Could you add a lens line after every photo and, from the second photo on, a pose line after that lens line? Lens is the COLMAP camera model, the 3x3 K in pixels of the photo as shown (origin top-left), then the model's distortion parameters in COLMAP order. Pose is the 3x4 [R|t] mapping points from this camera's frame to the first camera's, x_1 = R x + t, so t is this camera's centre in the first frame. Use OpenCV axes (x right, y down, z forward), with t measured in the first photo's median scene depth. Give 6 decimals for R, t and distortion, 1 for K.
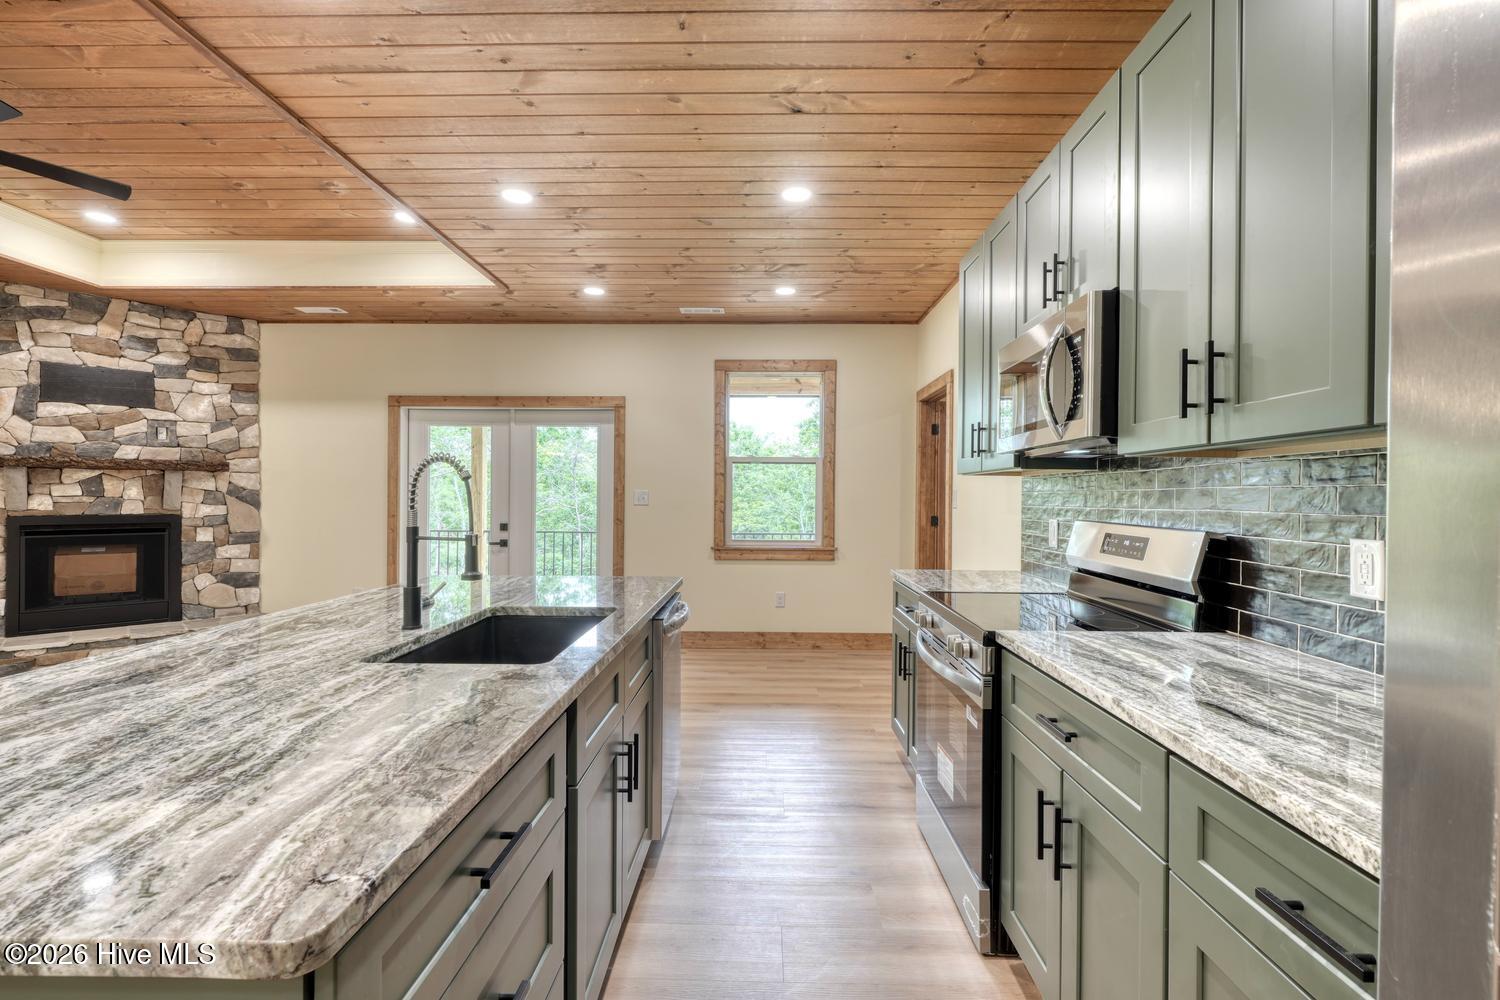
lens RADIAL K [[678.2, 0, 748.5], [0, 678.2, 496.0], [0, 0, 1]] dist [-0.000473, 0.001374]
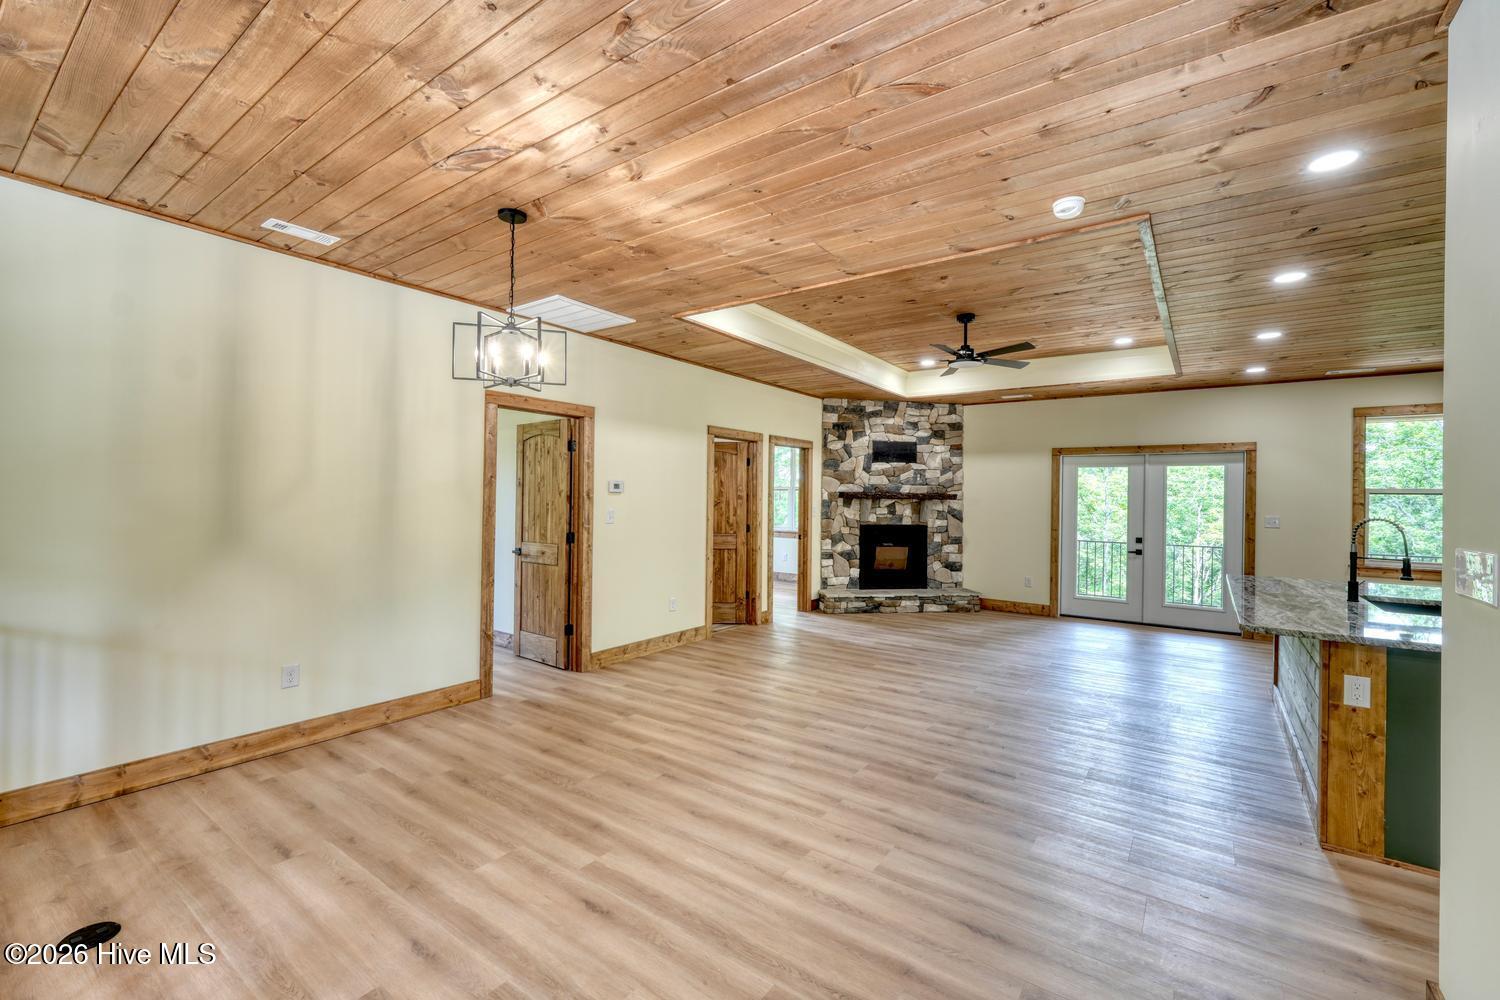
lens RADIAL K [[635.6, 0, 753.2], [0, 635.6, 497.6], [0, 0, 1]] dist [-0.005446, 0.003458]
pose [[0.825358, 0.005431, -0.564584, -0.315414], [-0.008464, 0.999960, -0.002755, -0.034271], [0.564546, 0.007053, 0.825371, -0.558762]]
